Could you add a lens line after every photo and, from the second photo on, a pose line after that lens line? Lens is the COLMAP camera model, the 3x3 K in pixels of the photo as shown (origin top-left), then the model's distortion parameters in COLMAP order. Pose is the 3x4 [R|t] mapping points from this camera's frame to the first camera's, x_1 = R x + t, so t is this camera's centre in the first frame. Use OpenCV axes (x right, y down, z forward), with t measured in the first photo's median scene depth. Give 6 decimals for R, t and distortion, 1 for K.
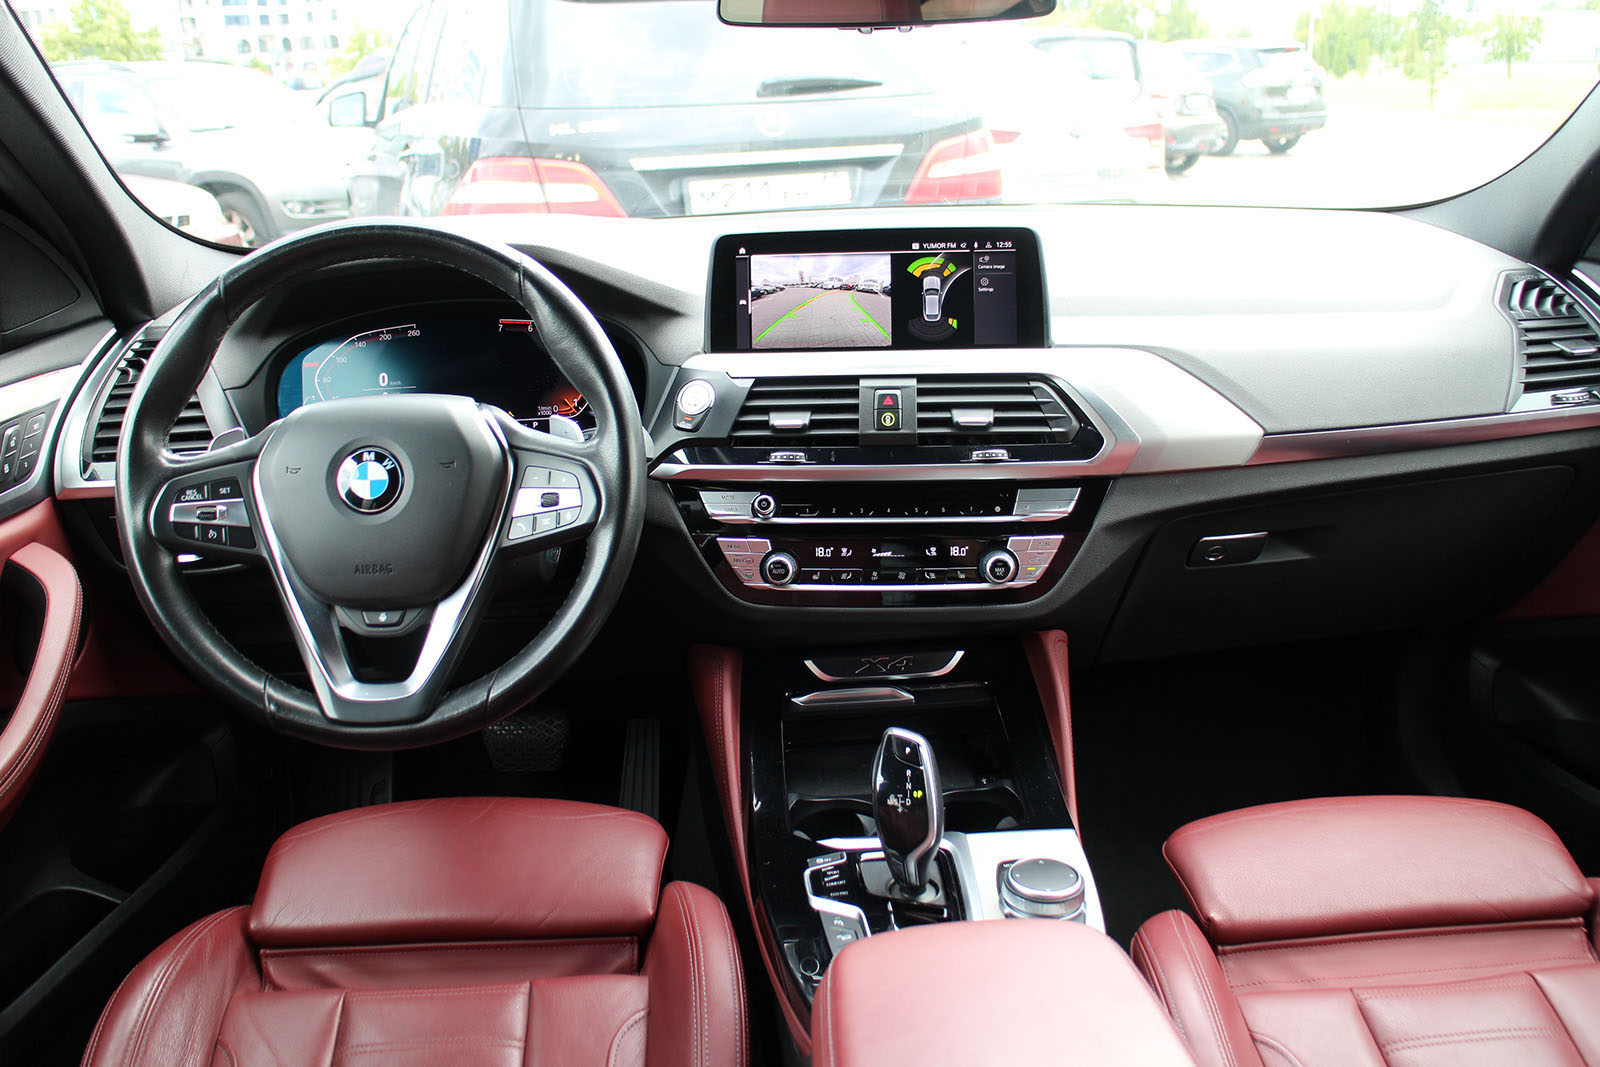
lens RADIAL K [[1264.8, 0, 800.0], [0, 1264.8, 533.5], [0, 0, 1]] dist [-0.064654, 0.000139]
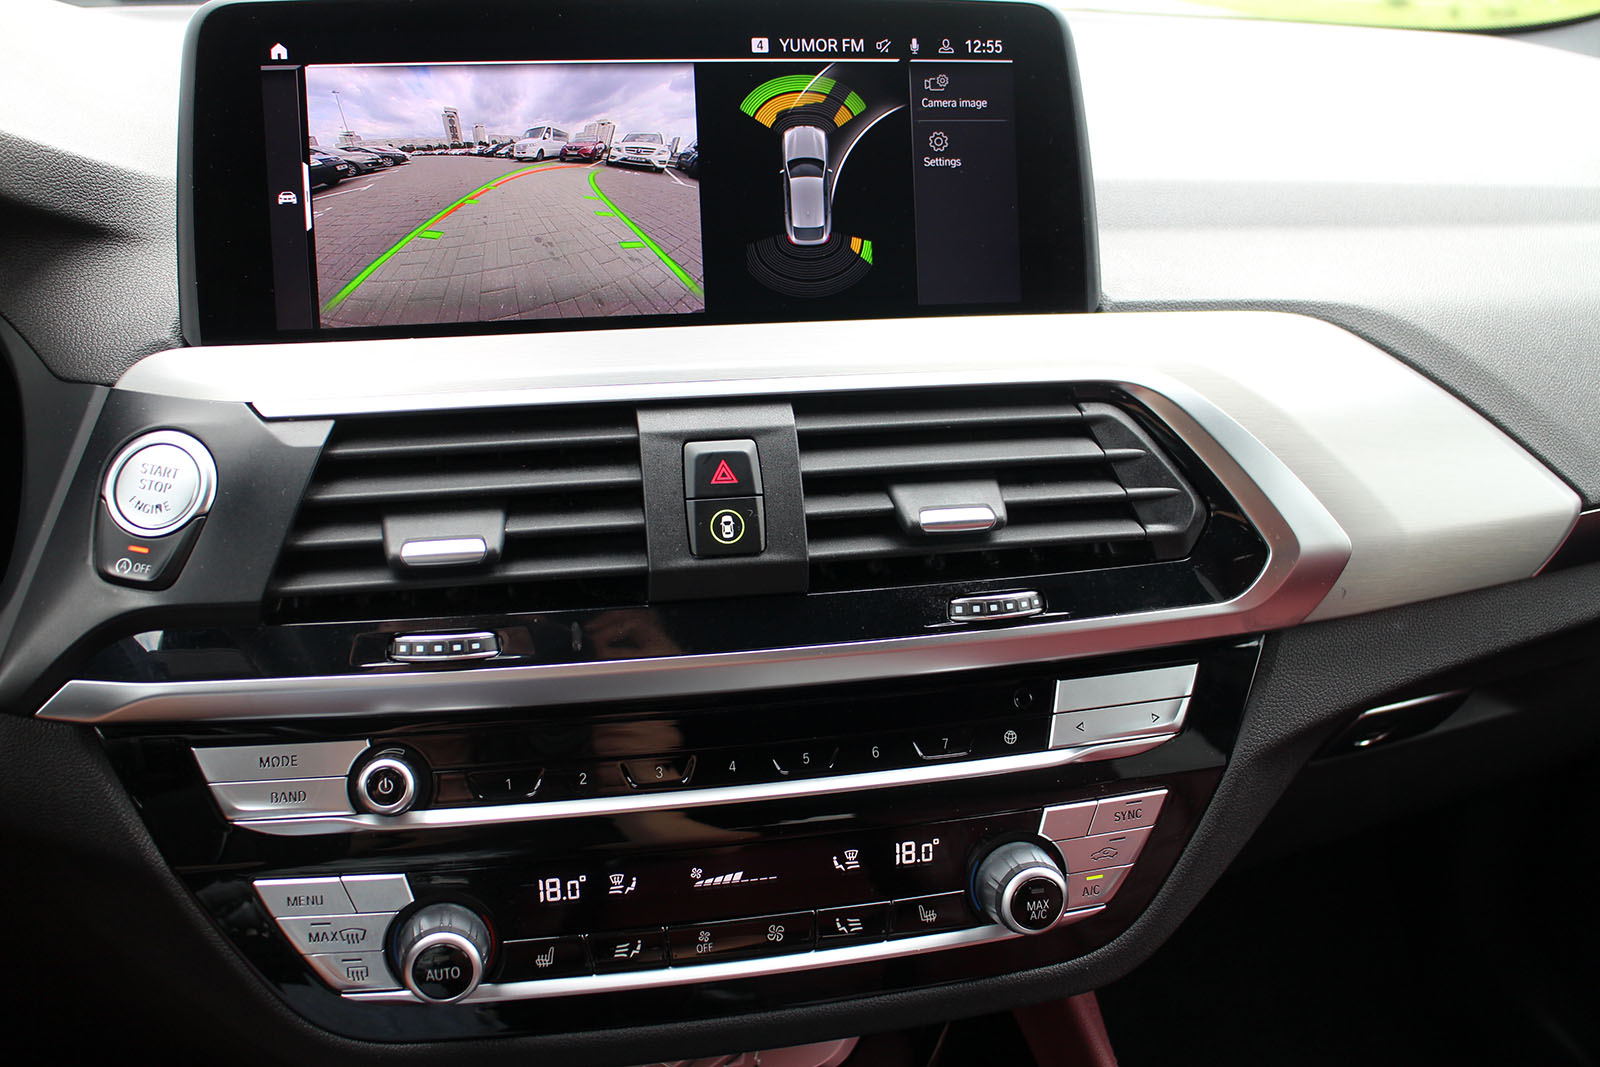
lens RADIAL K [[1517.2, 0, 800.0], [0, 1517.2, 533.5], [0, 0, 1]] dist [-0.105954, 0.010784]
pose [[0.961893, -0.058377, 0.267122, -0.024733], [0.046399, 0.997623, 0.050943, -0.107020], [-0.269461, -0.036608, 0.962315, 0.570907]]
